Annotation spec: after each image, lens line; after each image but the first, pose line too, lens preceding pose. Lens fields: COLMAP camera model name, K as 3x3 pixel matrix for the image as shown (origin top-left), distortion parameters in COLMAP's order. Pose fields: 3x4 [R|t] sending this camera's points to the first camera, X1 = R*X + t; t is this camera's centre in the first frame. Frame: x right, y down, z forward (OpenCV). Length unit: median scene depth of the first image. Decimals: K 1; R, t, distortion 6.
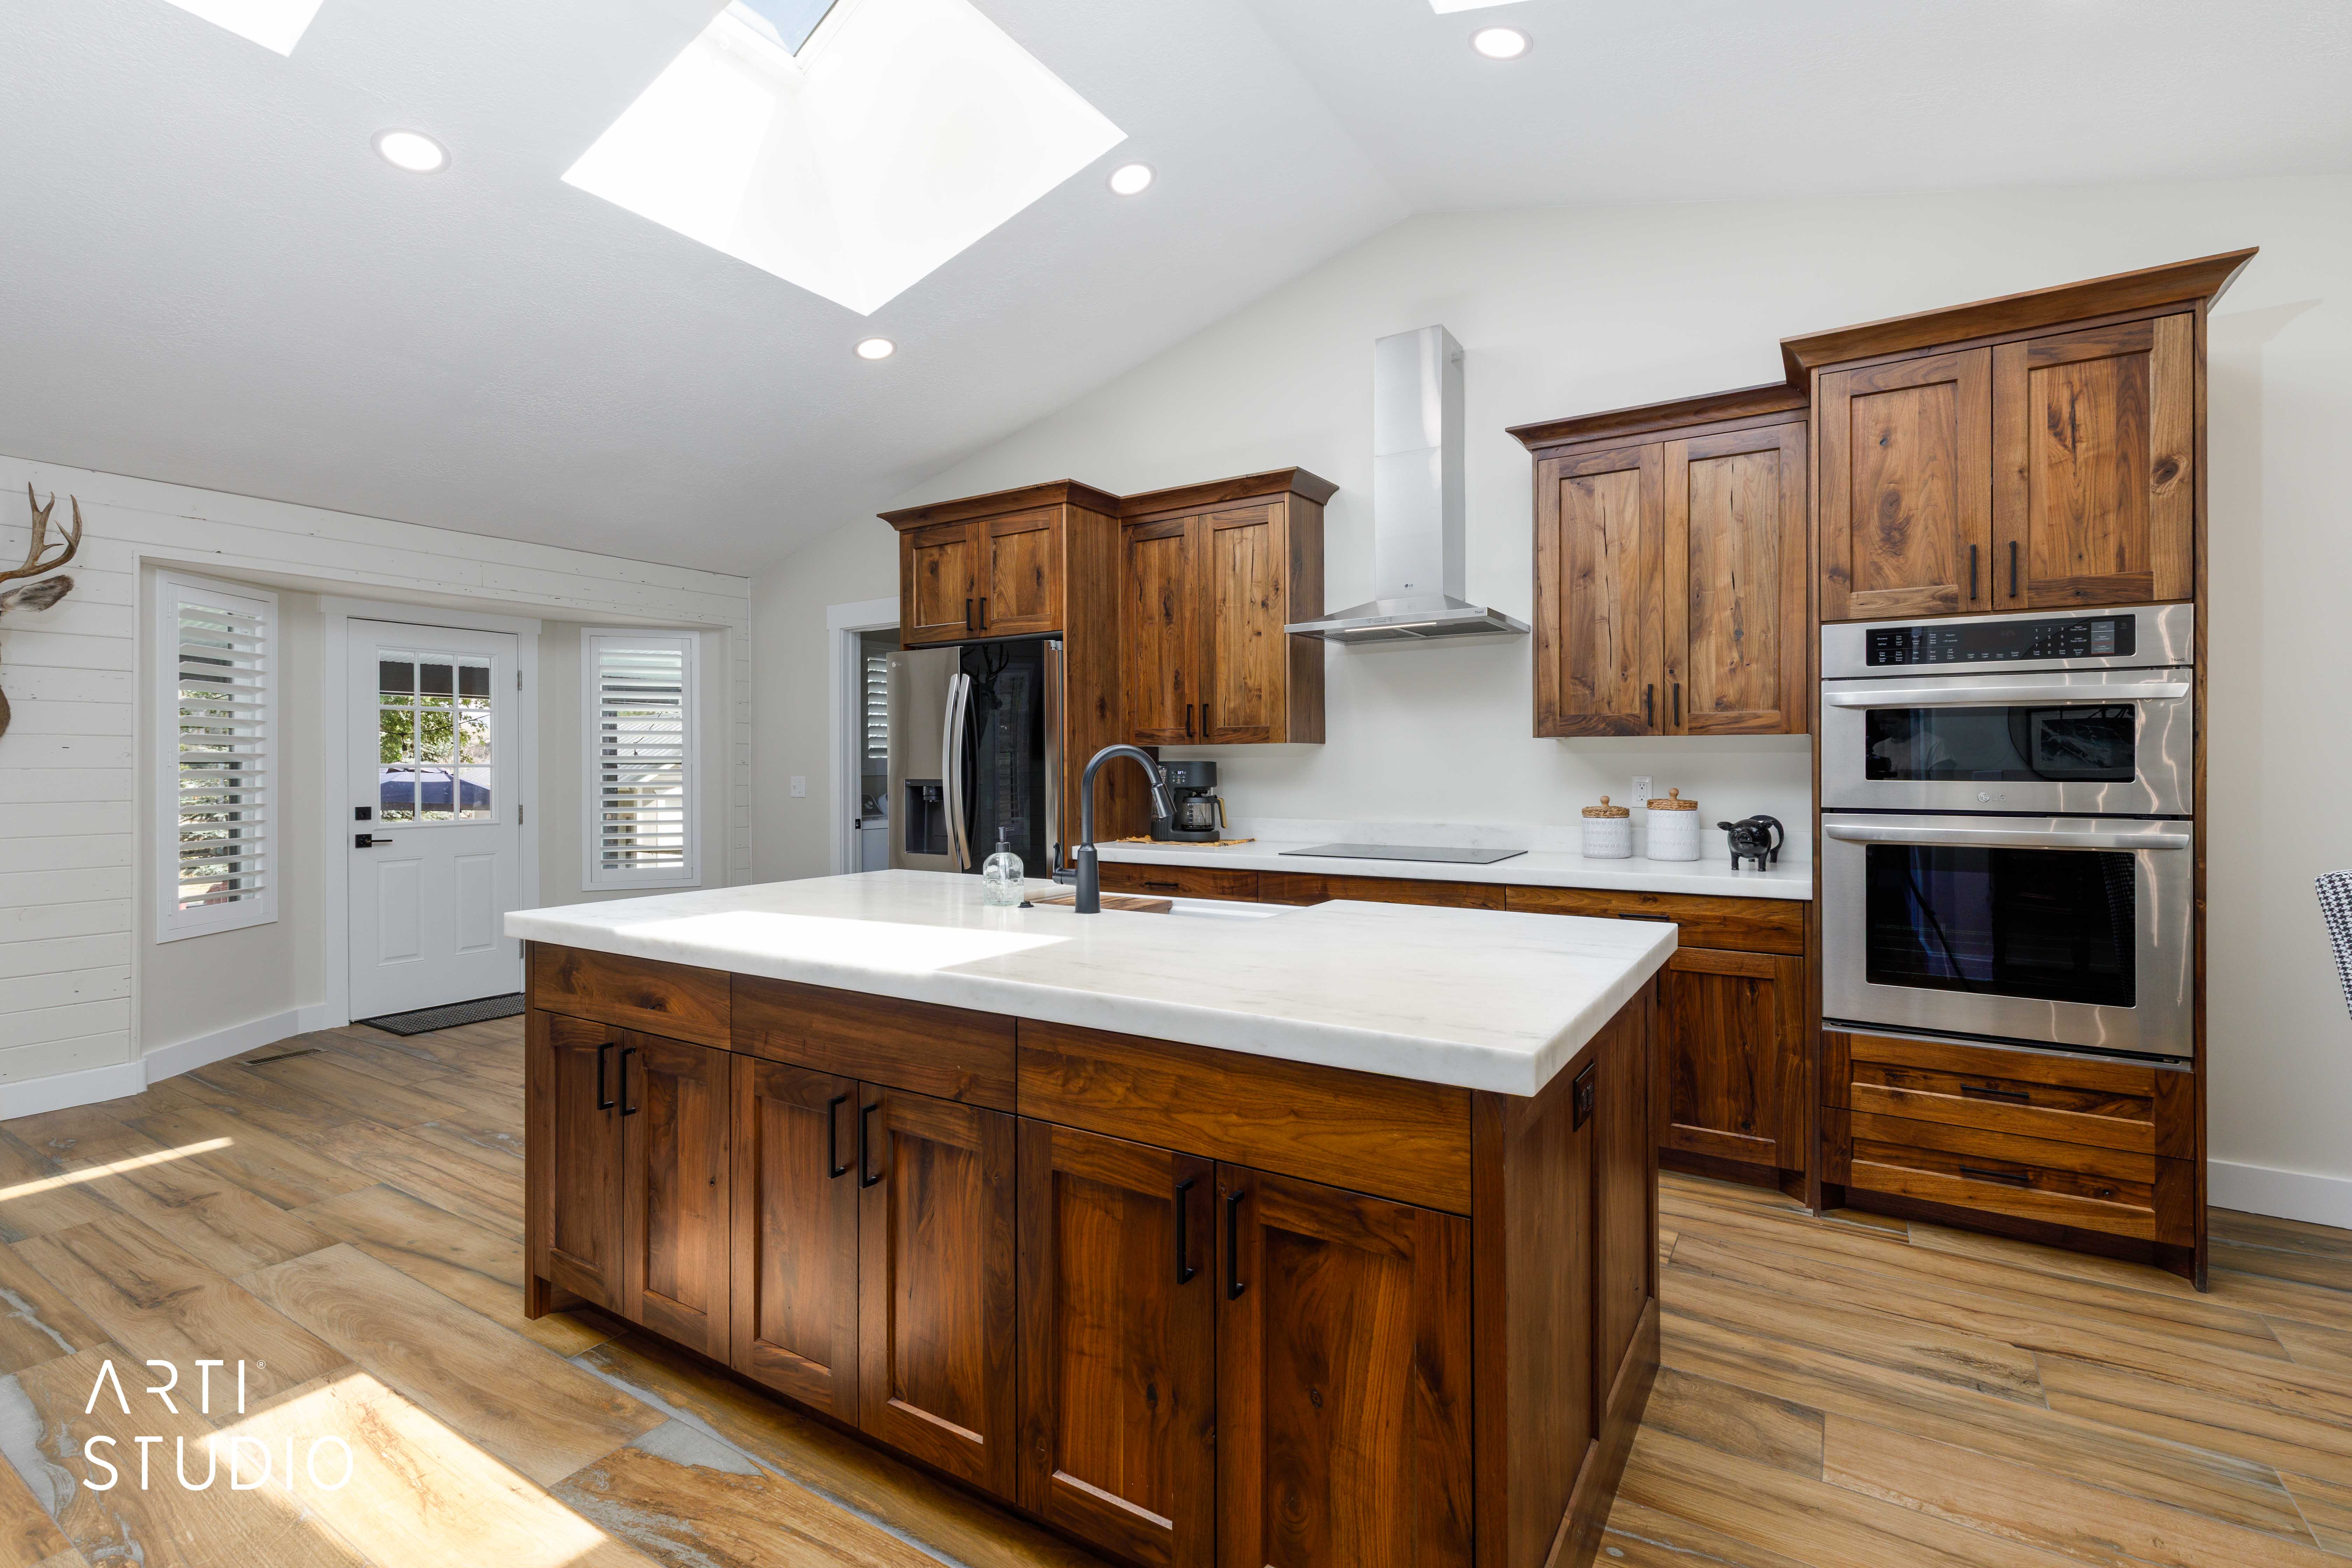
lens RADIAL K [[1055.7, 0, 1190.7], [0, 1055.7, 764.7], [0, 0, 1]] dist [0.012051, -0.003633]
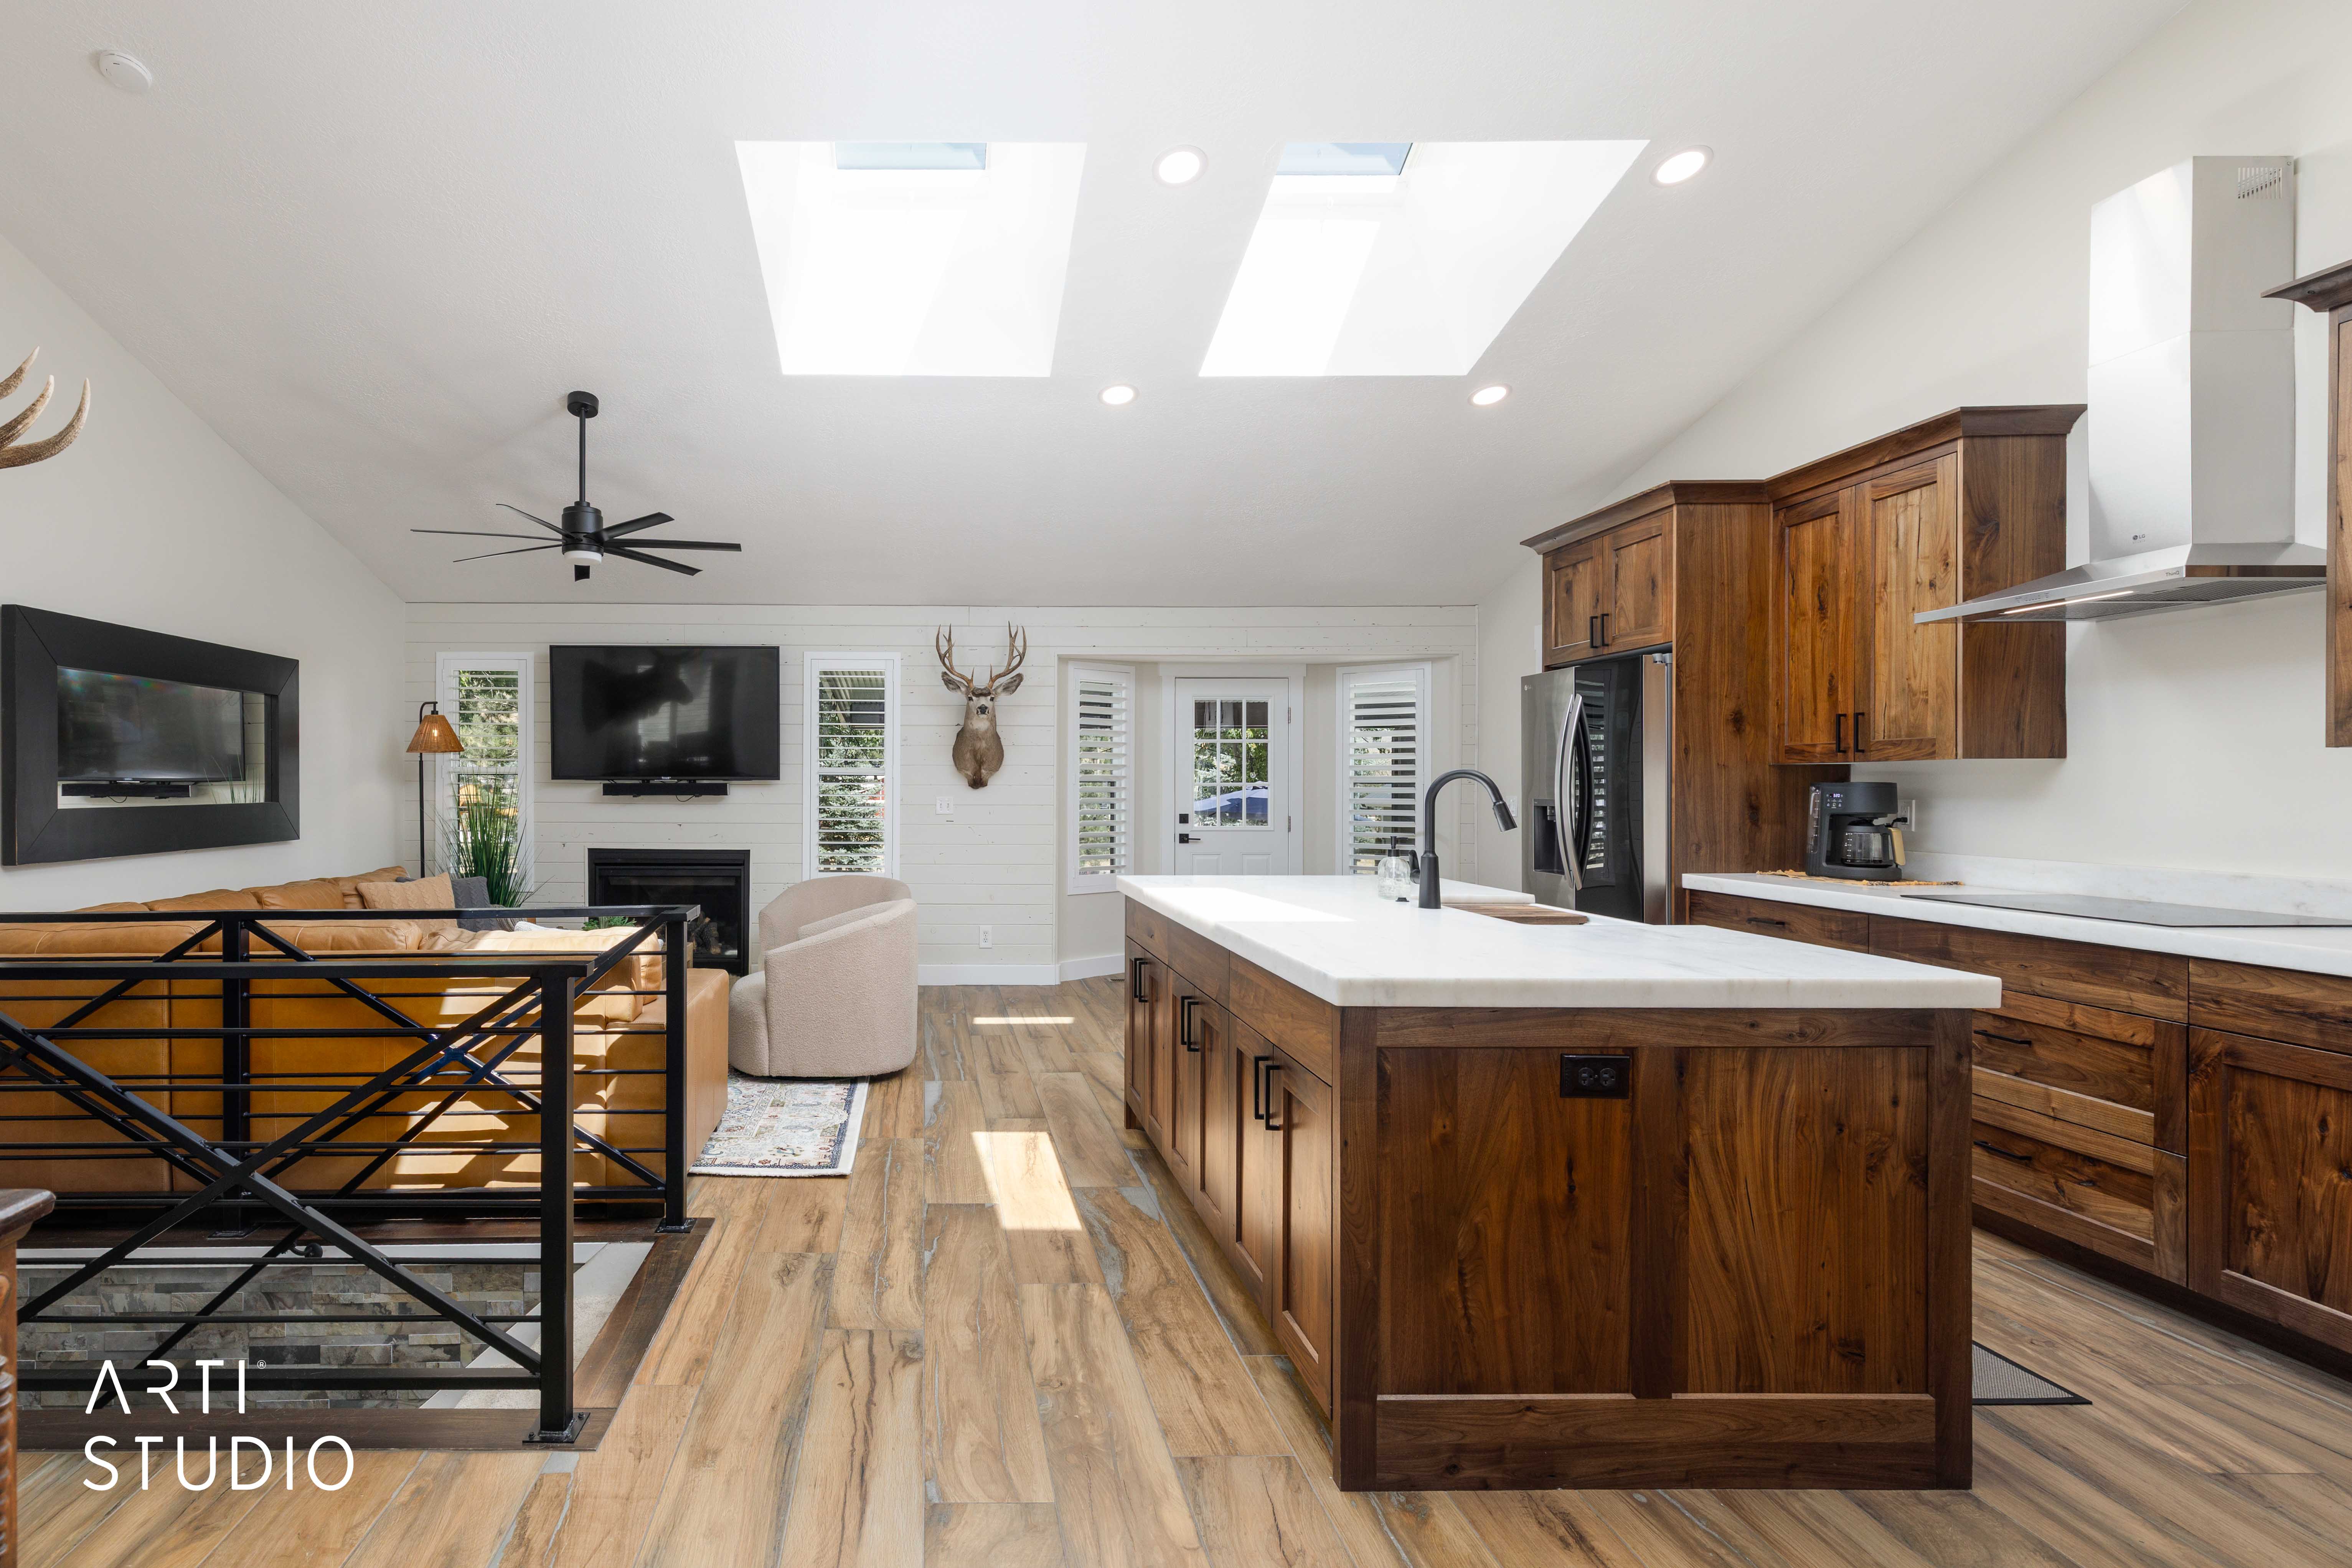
lens RADIAL K [[1155.8, 0, 958.2], [0, 1155.8, 783.0], [0, 0, 1]] dist [0.000767, -0.002489]
pose [[0.551133, 0.001638, -0.834416, 0.394359], [-0.002077, 0.999998, 0.000591, -0.000937], [0.834415, 0.001407, 0.551135, -0.094951]]
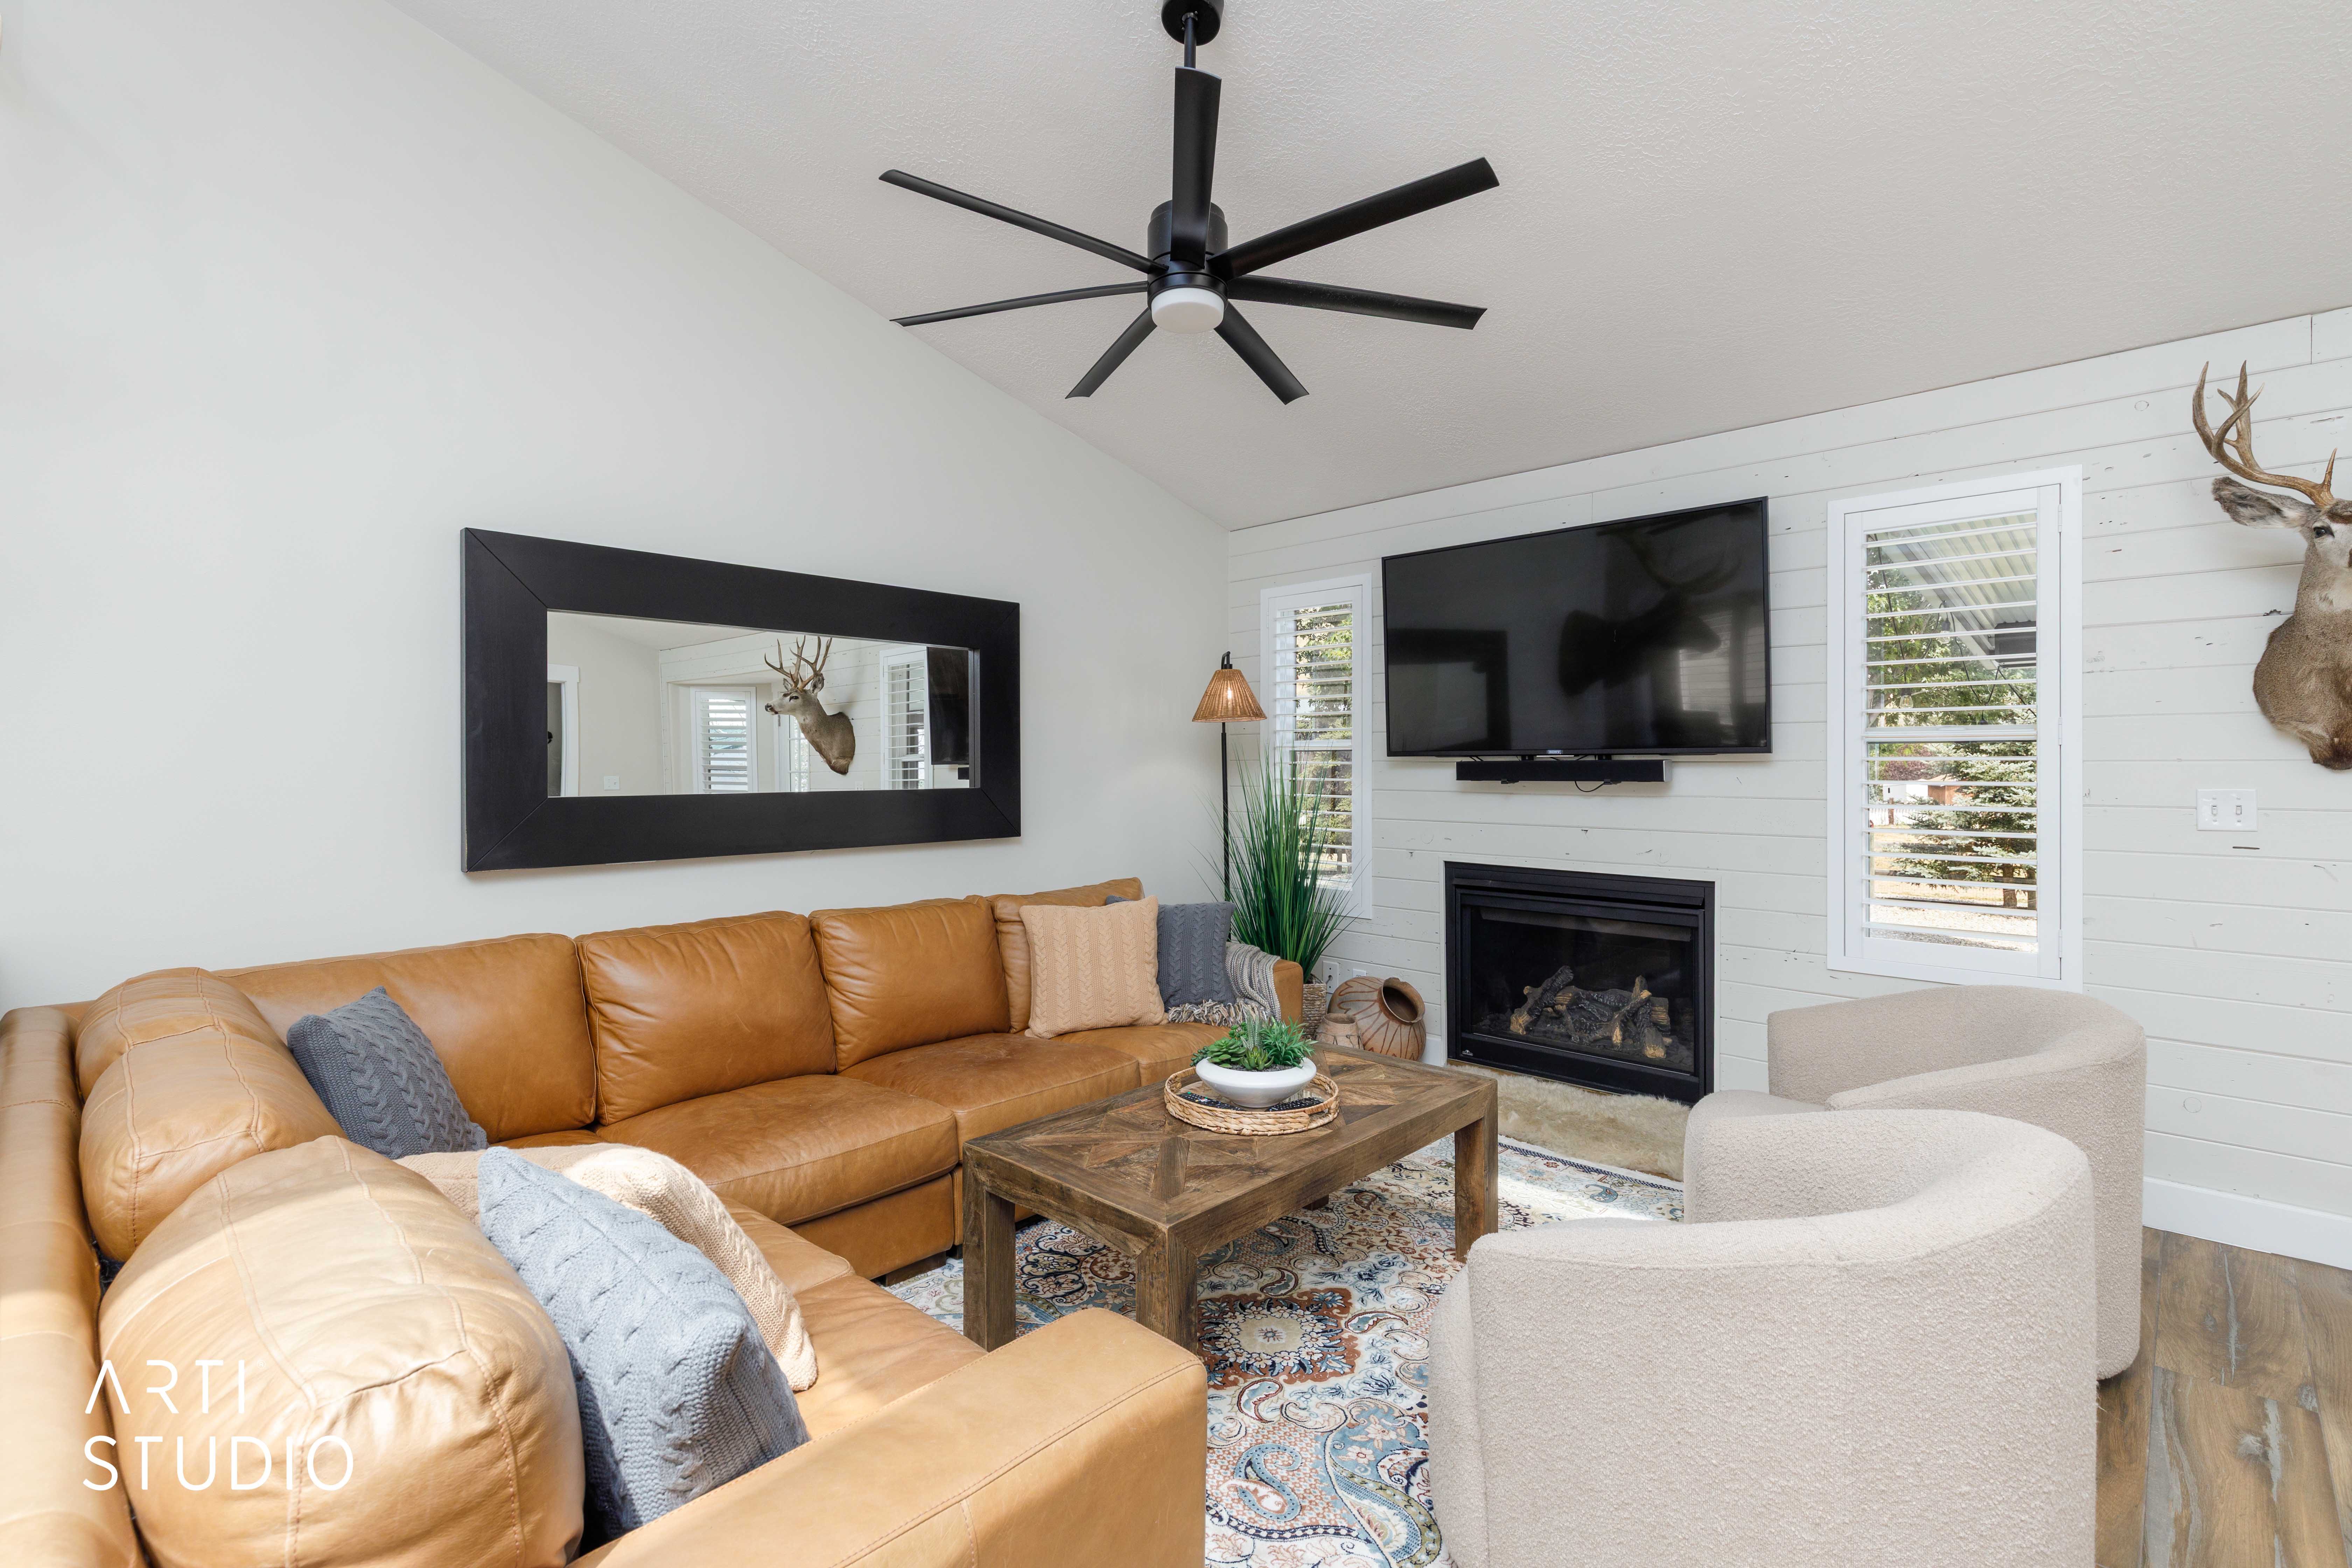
lens RADIAL K [[1055.7, 0, 1158.0], [0, 1055.7, 764.0], [0, 0, 1]] dist [0.012051, -0.003633]
pose [[-0.204206, -0.001008, -0.978927, -0.277258], [0.003606, 0.999992, -0.001782, 0.004036], [0.978921, -0.003894, -0.204201, 0.327571]]
